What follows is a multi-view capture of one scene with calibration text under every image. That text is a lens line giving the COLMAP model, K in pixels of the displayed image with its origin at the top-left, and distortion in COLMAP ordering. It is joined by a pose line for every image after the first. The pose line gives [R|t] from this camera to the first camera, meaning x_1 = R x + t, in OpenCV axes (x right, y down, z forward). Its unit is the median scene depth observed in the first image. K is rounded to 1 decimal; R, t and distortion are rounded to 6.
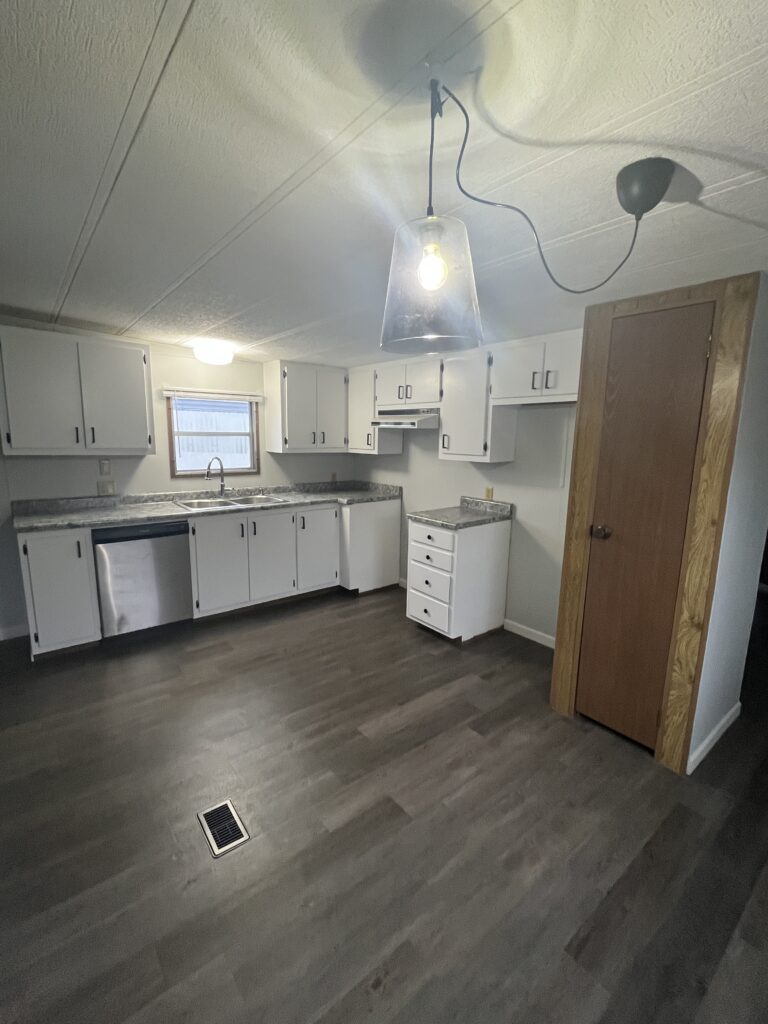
lens RADIAL K [[459.3, 0, 382.0], [0, 459.3, 515.2], [0, 0, 1]] dist [0.003821, 0.000118]
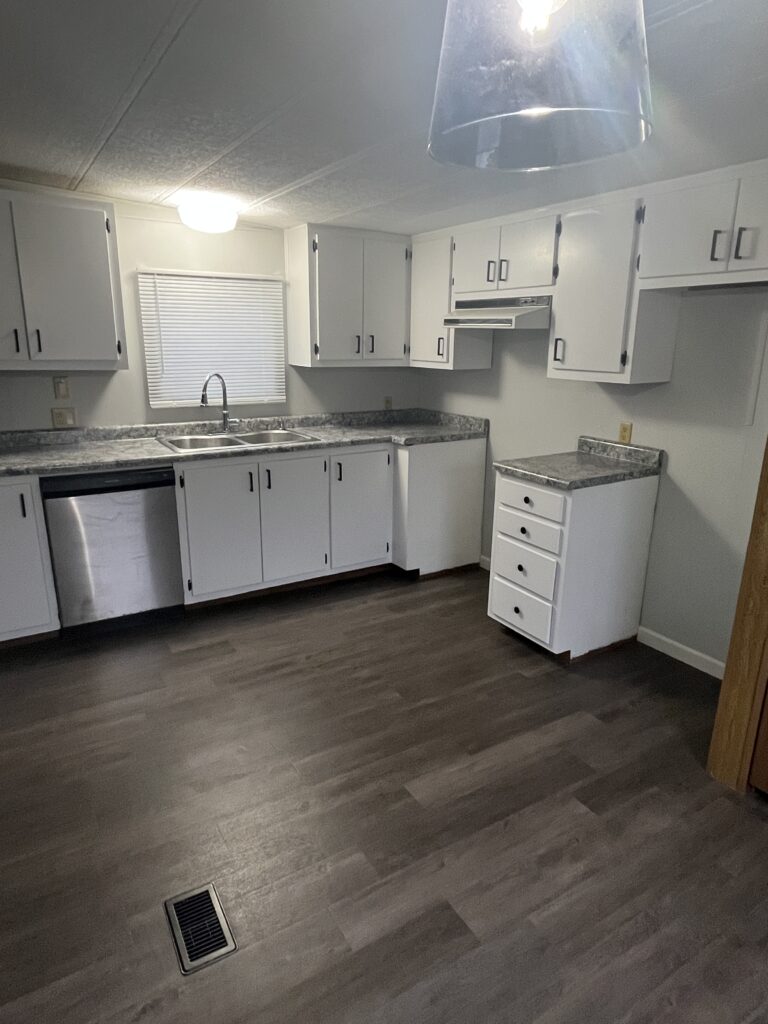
lens RADIAL K [[636.3, 0, 388.8], [0, 636.3, 517.9], [0, 0, 1]] dist [0.009178, -0.003397]
pose [[0.992938, 0.029558, -0.114897, 0.012998], [-0.017911, 0.994714, 0.101111, -0.014486], [0.117279, -0.098339, 0.988218, 0.080505]]
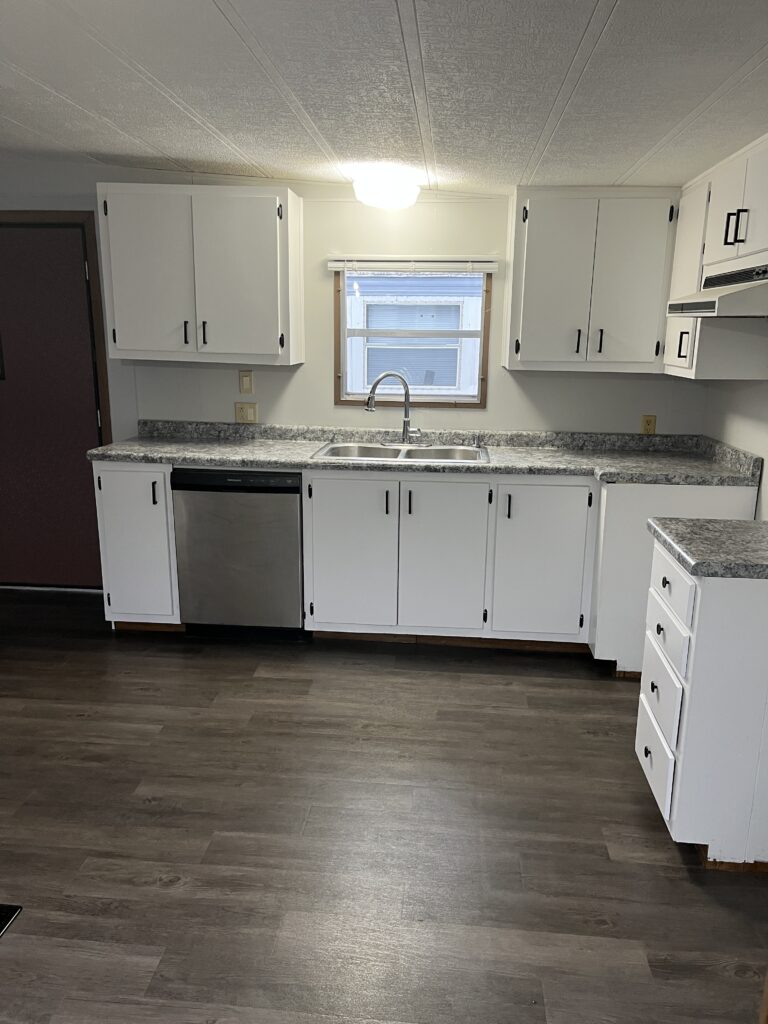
lens RADIAL K [[776.3, 0, 383.2], [0, 776.3, 521.7], [0, 0, 1]] dist [0.044539, -0.024240]
pose [[0.724842, 0.162163, -0.669558, 0.371763], [-0.126197, 0.986710, 0.102359, -0.045232], [0.677258, 0.010302, 0.735673, 0.303236]]
